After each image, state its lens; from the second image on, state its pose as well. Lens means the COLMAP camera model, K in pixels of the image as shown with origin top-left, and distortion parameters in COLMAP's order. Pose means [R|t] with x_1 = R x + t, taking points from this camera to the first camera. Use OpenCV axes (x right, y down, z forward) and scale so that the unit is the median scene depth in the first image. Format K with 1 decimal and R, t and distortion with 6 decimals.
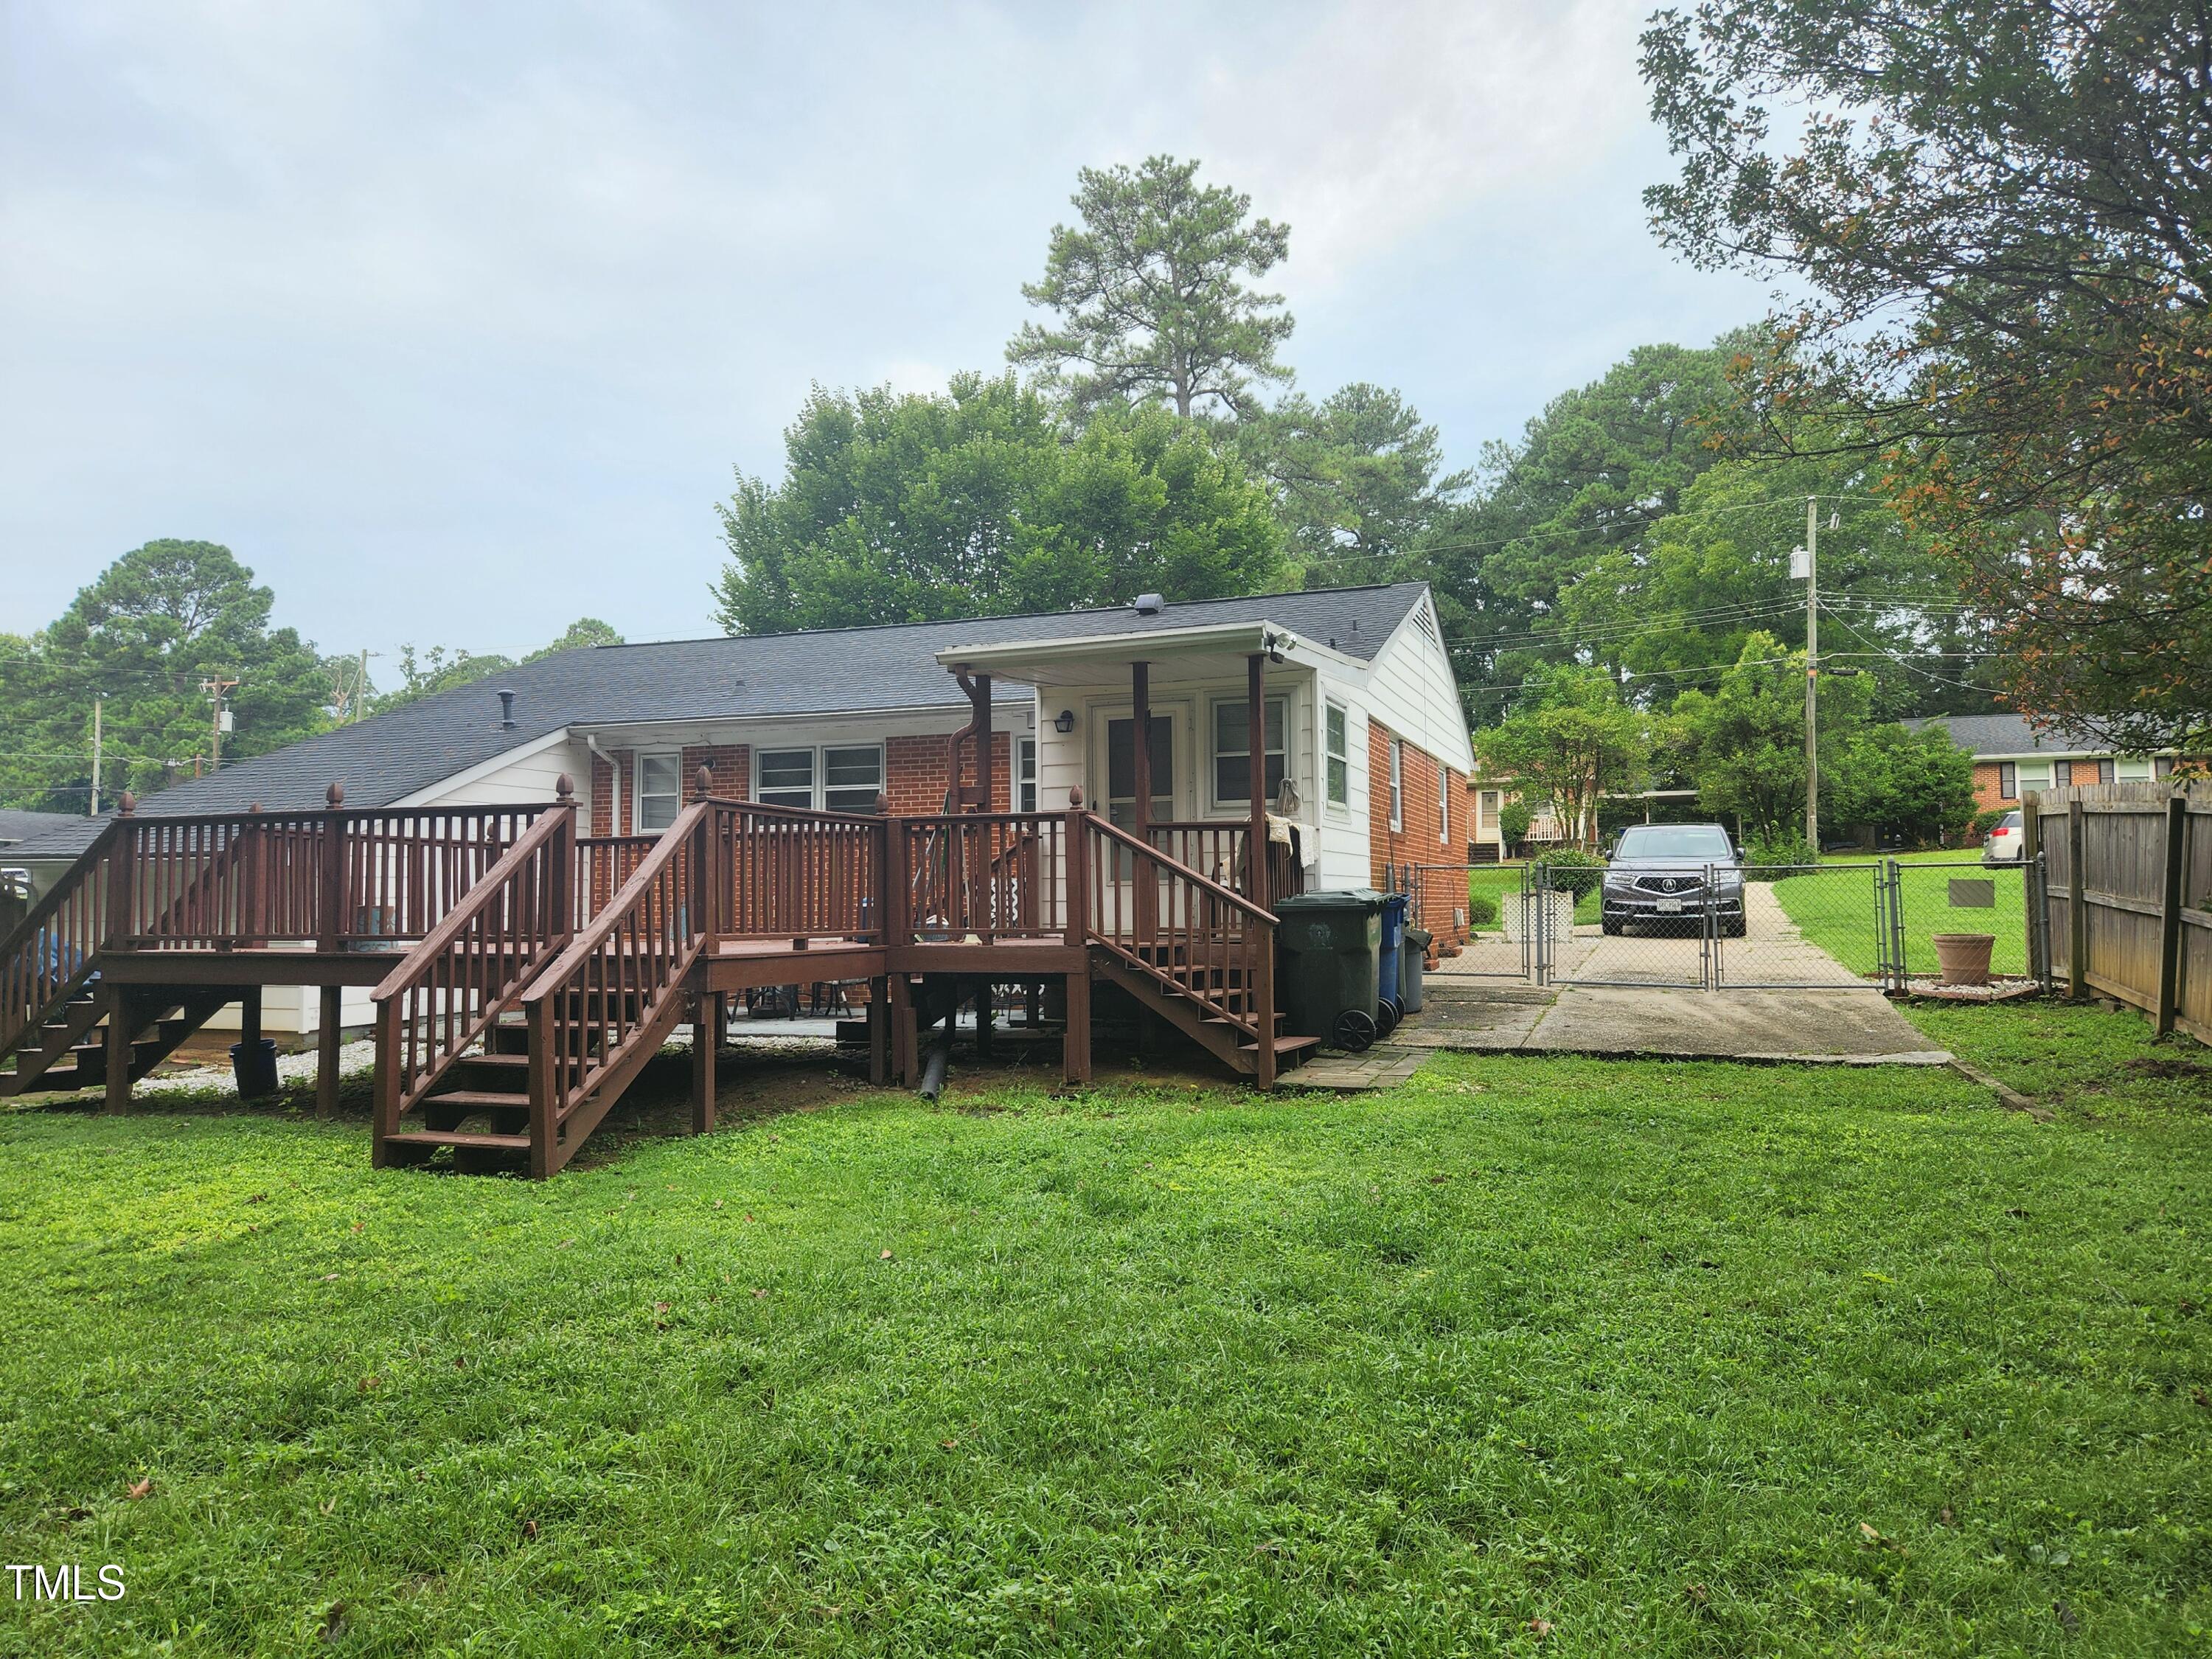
lens RADIAL K [[1481.5, 0, 1110.9], [0, 1481.5, 823.7], [0, 0, 1]] dist [0.074373, -0.060249]
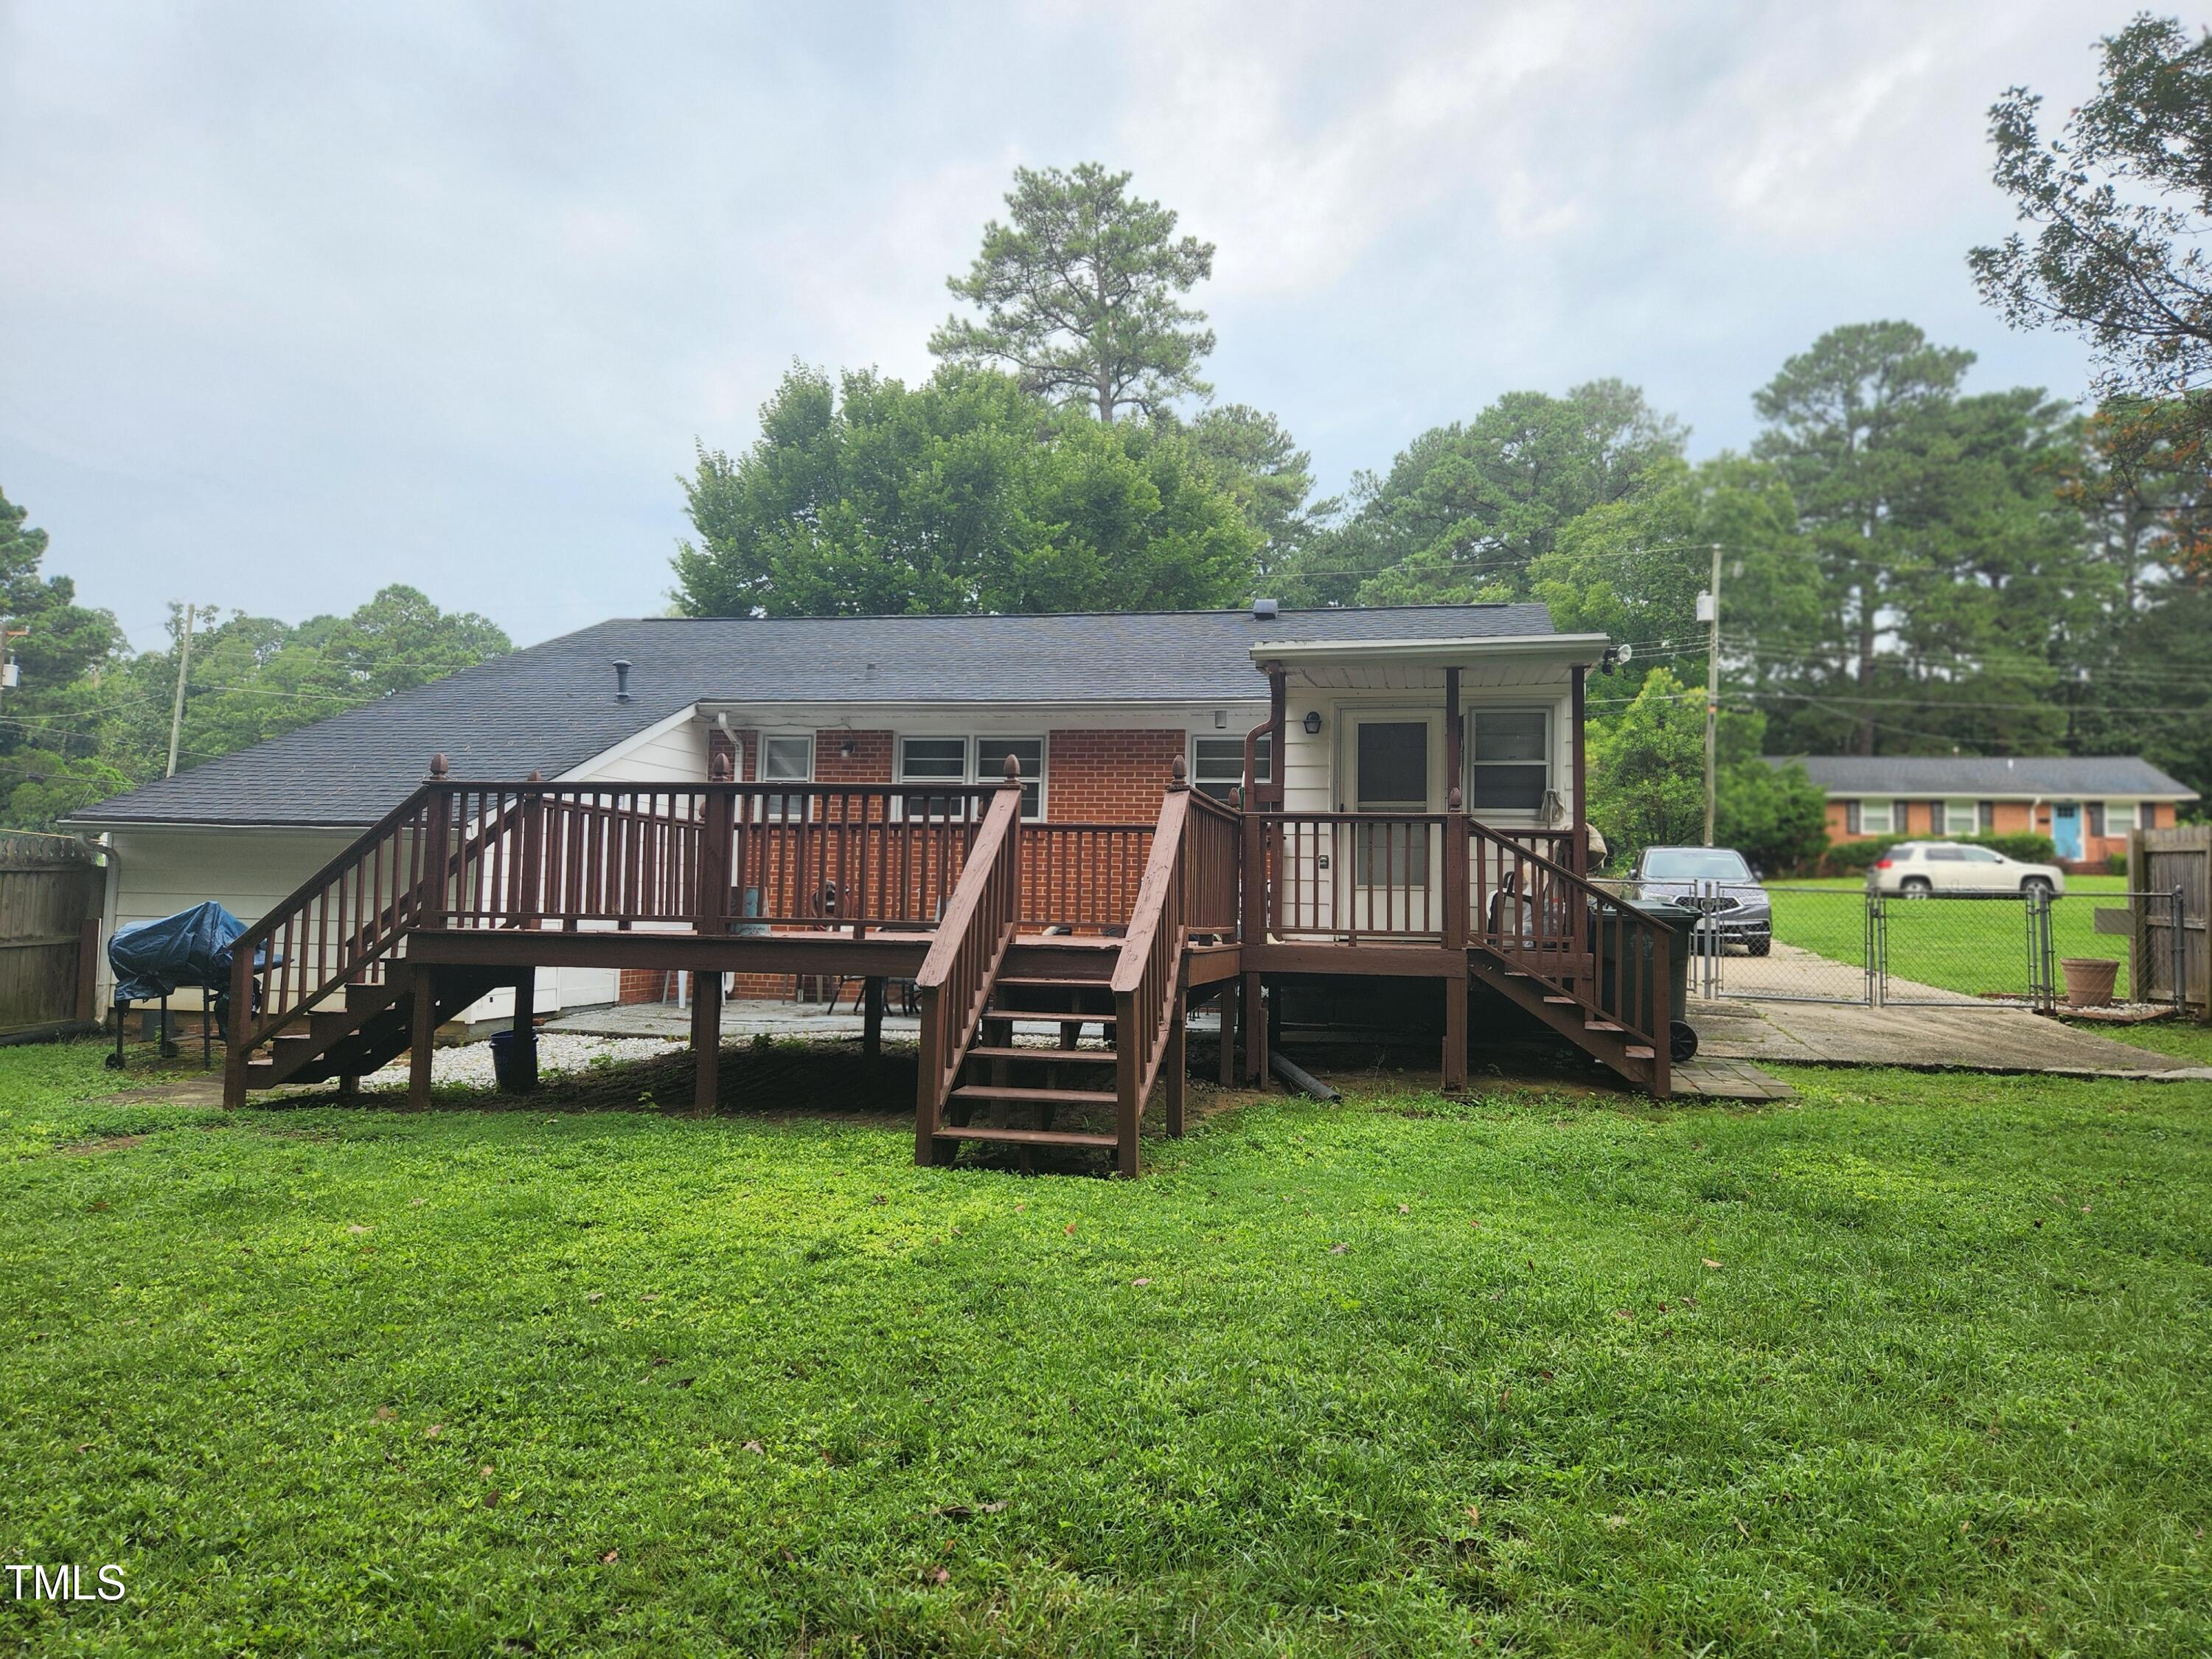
lens RADIAL K [[1481.5, 0, 1139.1], [0, 1481.5, 804.9], [0, 0, 1]] dist [0.074373, -0.060249]
pose [[0.987499, 0.039759, 0.152527, -0.097241], [-0.037228, 0.999118, -0.019415, 0.003152], [-0.153164, 0.013494, 0.988109, 0.011191]]
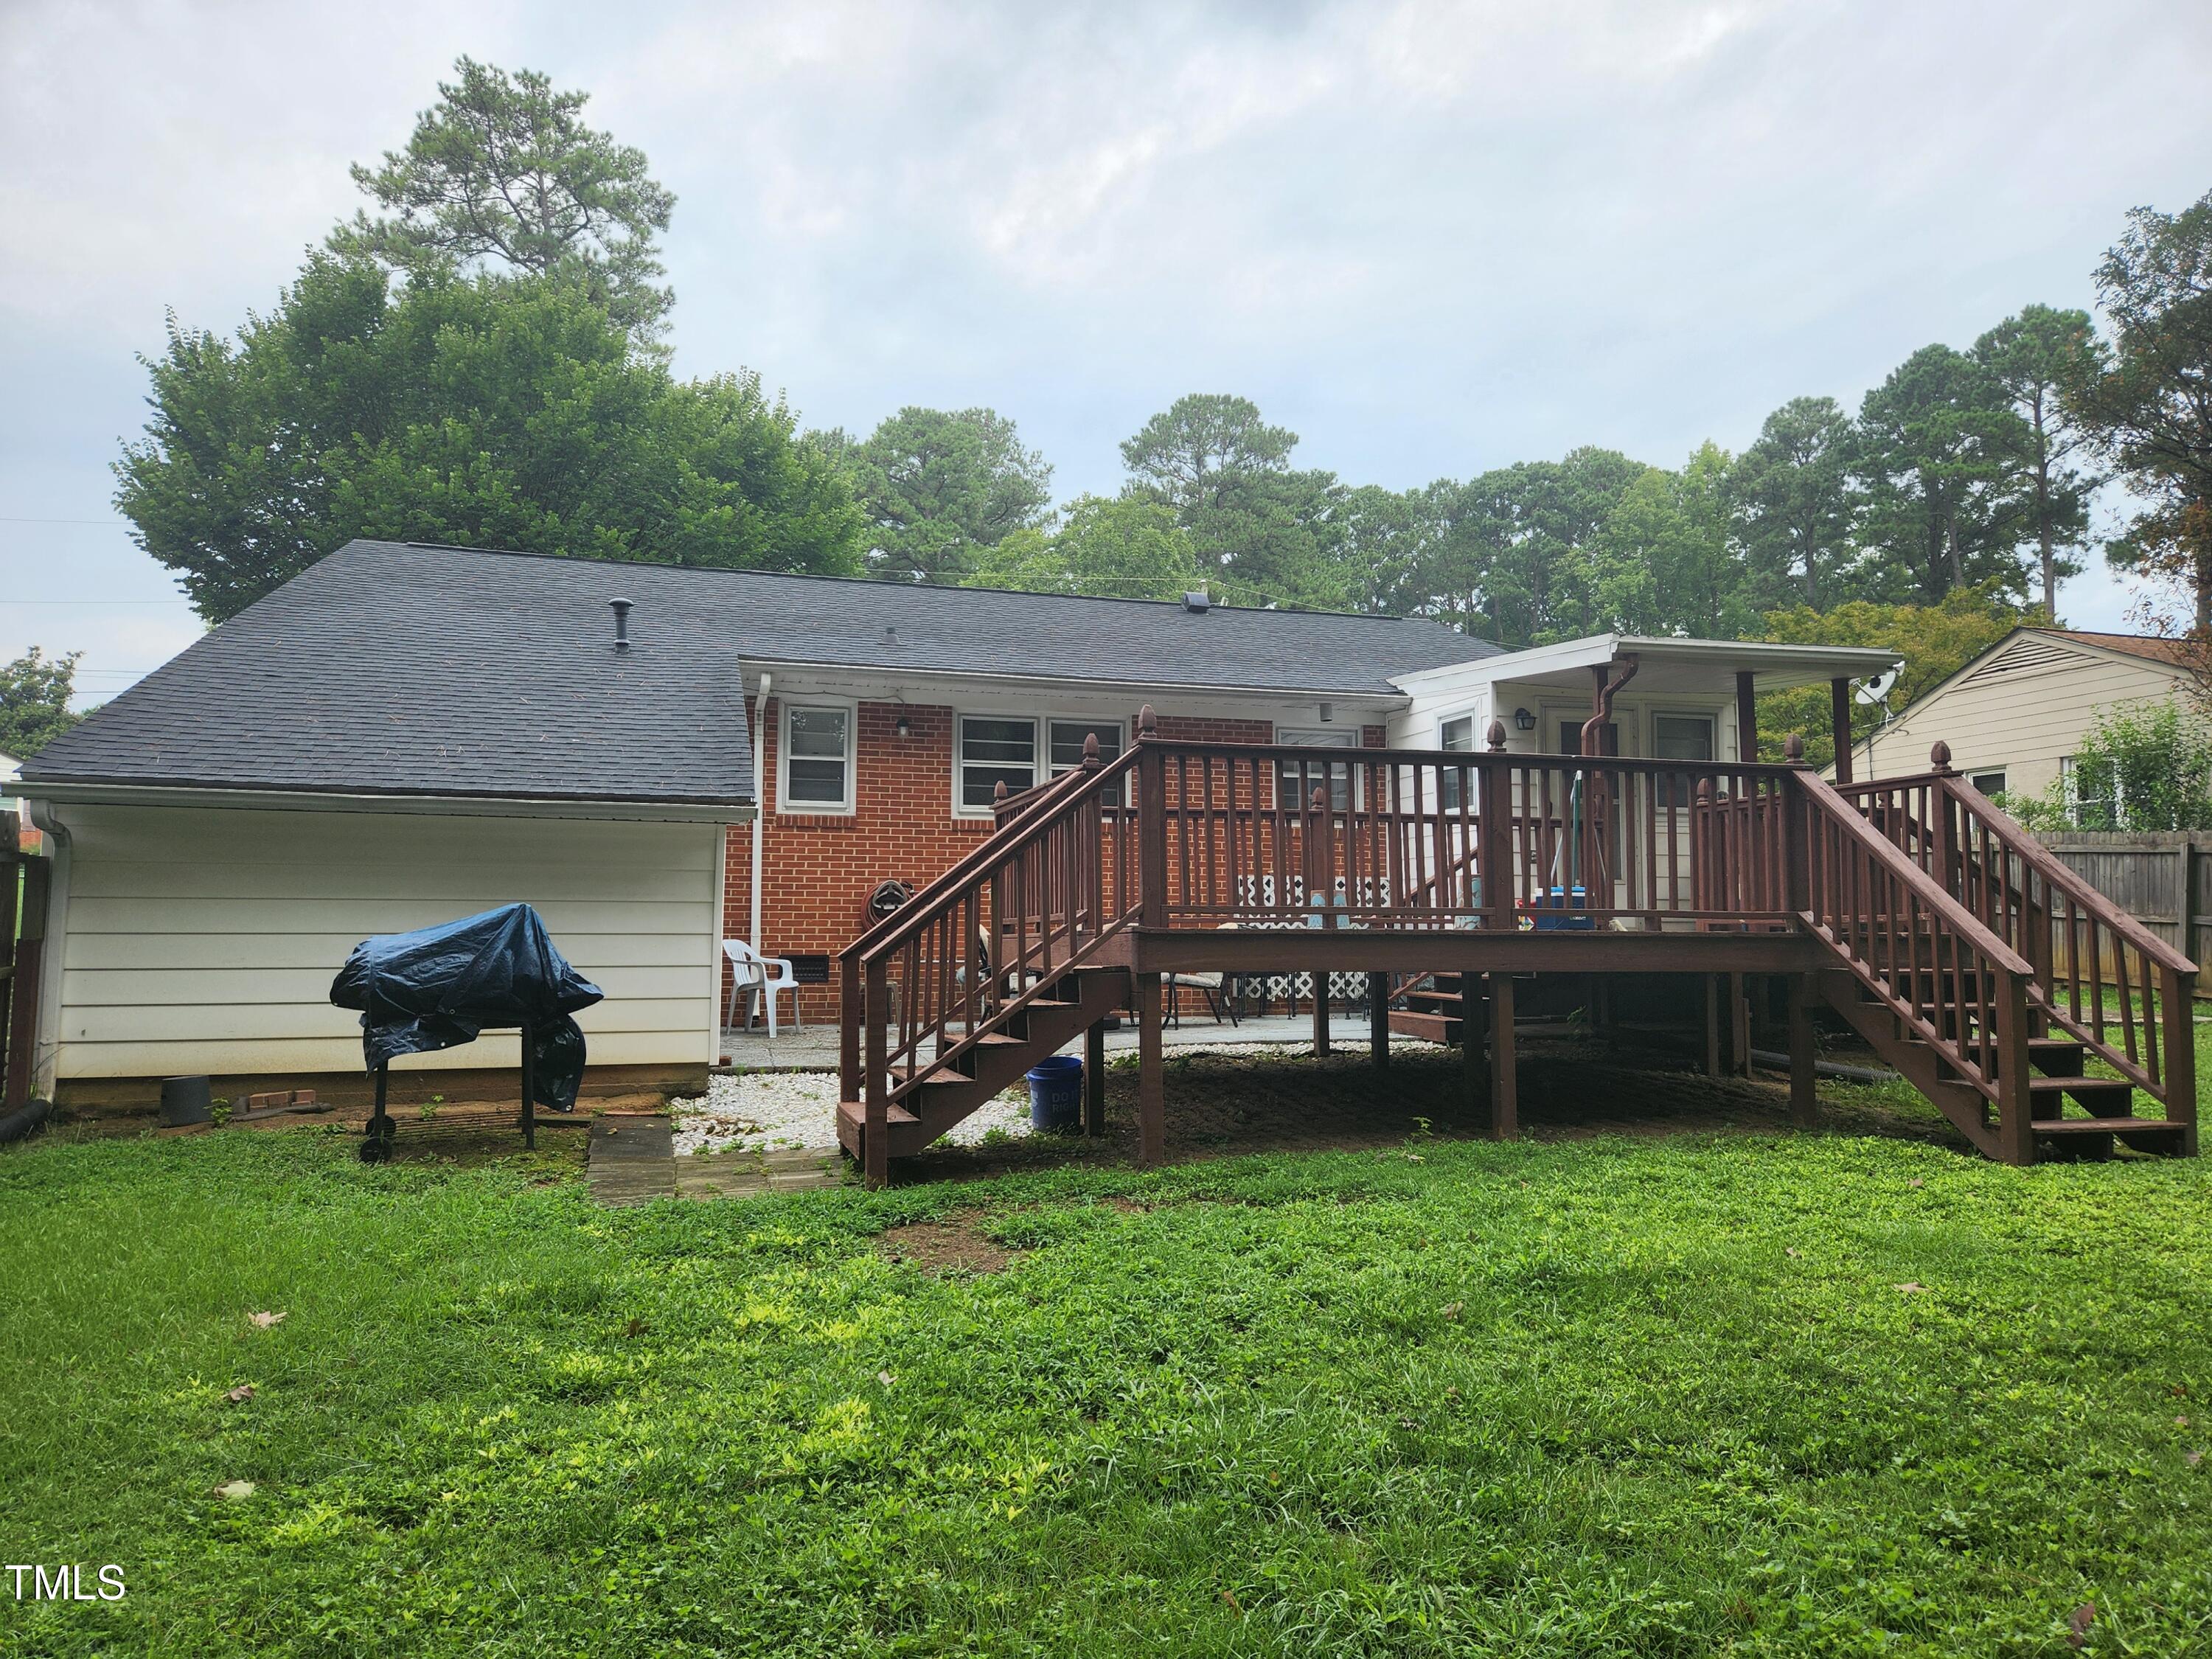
lens RADIAL K [[1481.5, 0, 1119.6], [0, 1481.5, 824.9], [0, 0, 1]] dist [0.074373, -0.060249]
pose [[0.795489, 0.052298, 0.603707, -0.281457], [-0.040497, 0.998630, -0.033148, 0.015479], [-0.604613, 0.001920, 0.796517, 0.117890]]
